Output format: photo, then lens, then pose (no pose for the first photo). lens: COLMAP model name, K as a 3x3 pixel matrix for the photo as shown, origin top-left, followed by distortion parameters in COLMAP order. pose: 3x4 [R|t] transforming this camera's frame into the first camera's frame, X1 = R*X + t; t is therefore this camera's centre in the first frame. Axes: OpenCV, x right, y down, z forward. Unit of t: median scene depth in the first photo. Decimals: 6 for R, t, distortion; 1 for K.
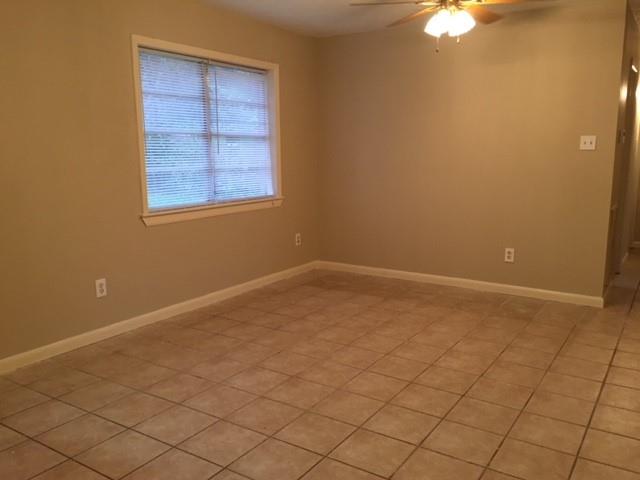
lens RADIAL K [[548.7, 0, 319.0], [0, 548.7, 240.8], [0, 0, 1]] dist [0.018001, -0.015740]
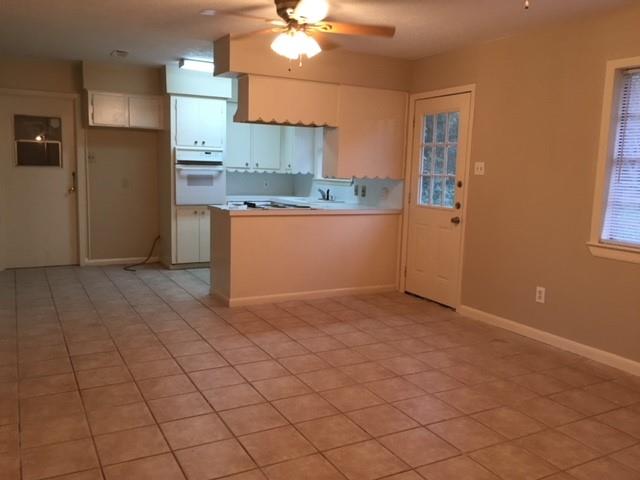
lens RADIAL K [[548.7, 0, 319.8], [0, 548.7, 240.3], [0, 0, 1]] dist [0.018001, -0.015740]
pose [[-0.468834, 0.104497, -0.877083, 0.928956], [-0.181796, 0.960302, 0.211589, -0.208516], [0.864375, 0.258651, -0.431225, 1.224718]]
